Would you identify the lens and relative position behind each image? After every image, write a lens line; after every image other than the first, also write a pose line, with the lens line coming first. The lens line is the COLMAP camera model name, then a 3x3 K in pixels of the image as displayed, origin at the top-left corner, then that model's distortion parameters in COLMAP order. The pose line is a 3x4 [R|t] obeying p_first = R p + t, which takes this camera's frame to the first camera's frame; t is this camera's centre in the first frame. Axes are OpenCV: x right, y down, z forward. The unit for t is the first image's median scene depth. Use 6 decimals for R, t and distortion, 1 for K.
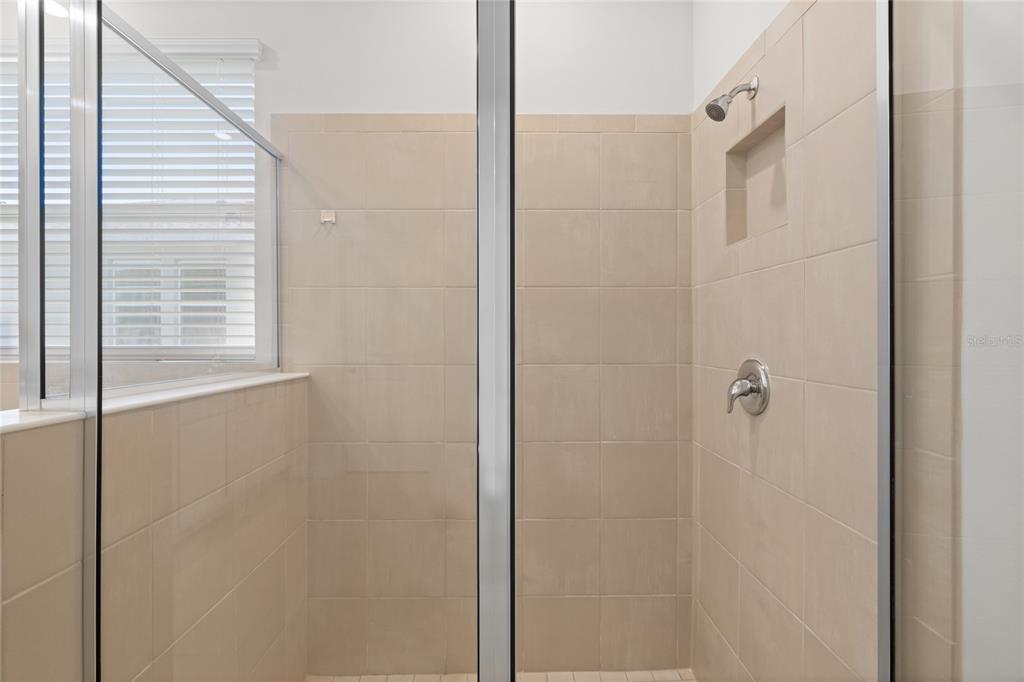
lens RADIAL K [[459.0, 0, 513.9], [0, 459.0, 340.5], [0, 0, 1]] dist [-0.012550, 0.001022]
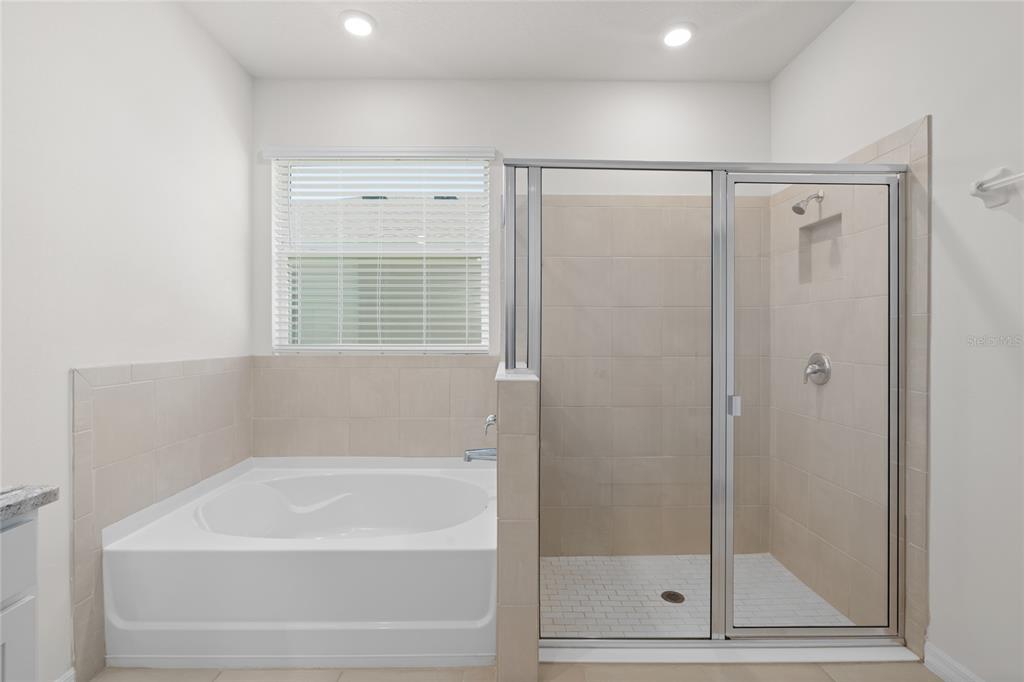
lens RADIAL K [[459.0, 0, 512.6], [0, 459.0, 340.4], [0, 0, 1]] dist [-0.012550, 0.001022]
pose [[0.999947, 0.001161, -0.010245, -0.615618], [-0.001140, 0.999997, 0.002042, -0.008235], [0.010248, -0.002030, 0.999945, -0.734657]]
